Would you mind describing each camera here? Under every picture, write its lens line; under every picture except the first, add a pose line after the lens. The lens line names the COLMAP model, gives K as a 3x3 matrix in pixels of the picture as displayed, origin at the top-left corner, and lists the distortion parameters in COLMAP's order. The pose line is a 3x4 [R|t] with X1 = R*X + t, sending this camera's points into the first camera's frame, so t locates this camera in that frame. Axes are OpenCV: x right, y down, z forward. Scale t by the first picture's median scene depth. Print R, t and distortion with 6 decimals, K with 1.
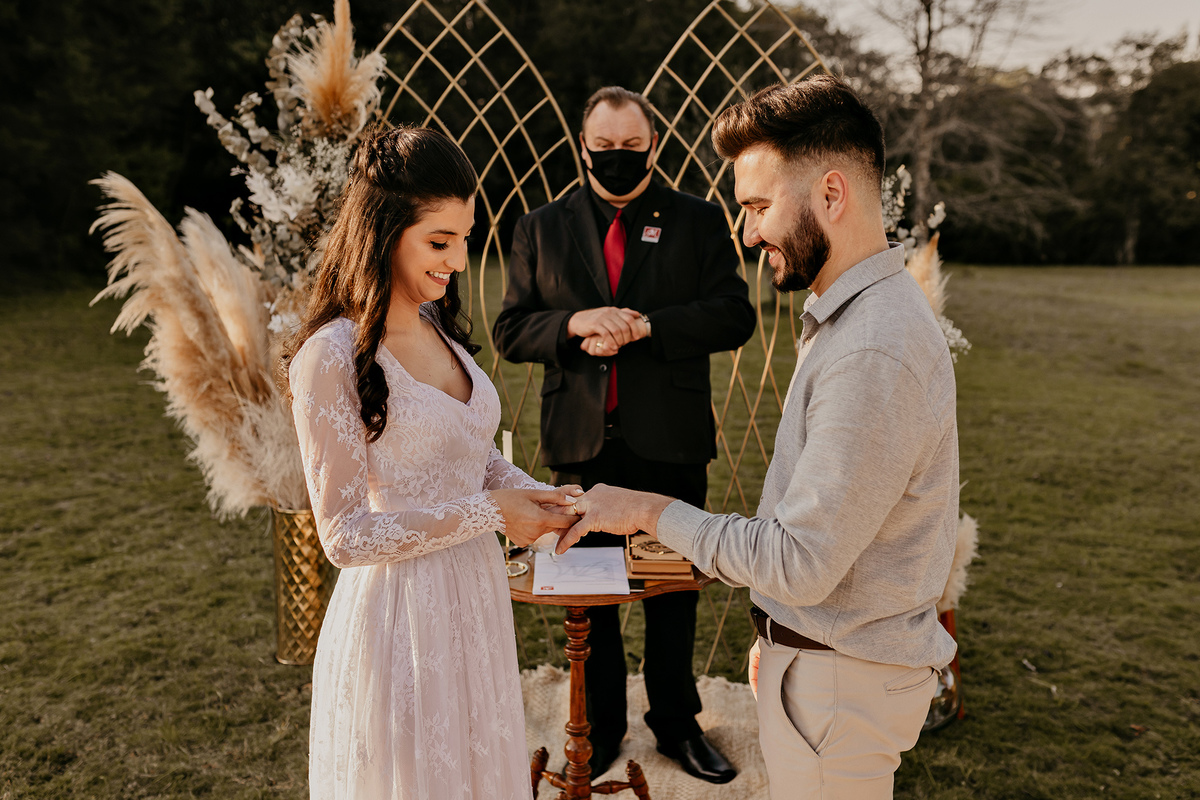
lens RADIAL K [[1175.0, 0, 600.0], [0, 1175.0, 400.0], [0, 0, 1]] dist [0.003160, -0.001959]
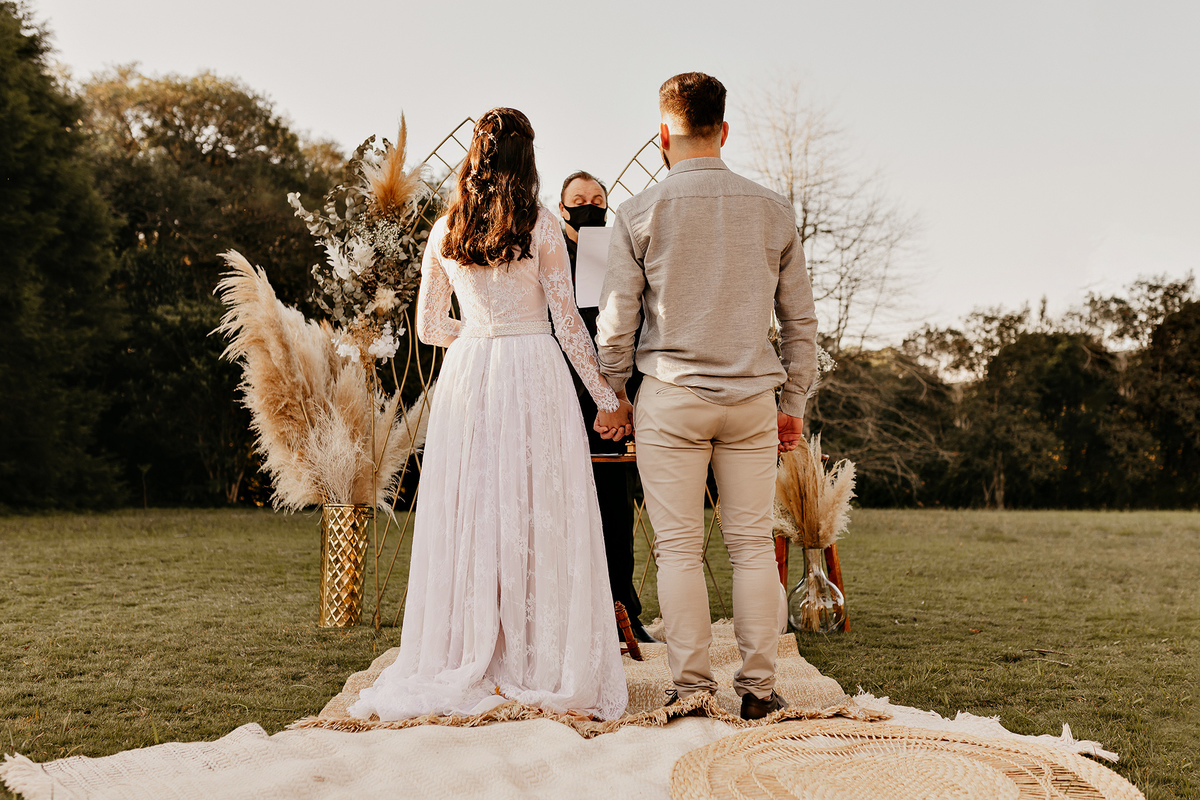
lens RADIAL K [[1175.0, 0, 600.0], [0, 1175.0, 400.0], [0, 0, 1]] dist [0.003160, -0.001959]
pose [[0.995842, -0.007444, 0.090792, -0.097478], [0.028561, 0.971918, -0.233581, 0.314487], [-0.086503, 0.235203, 0.968089, -0.338784]]
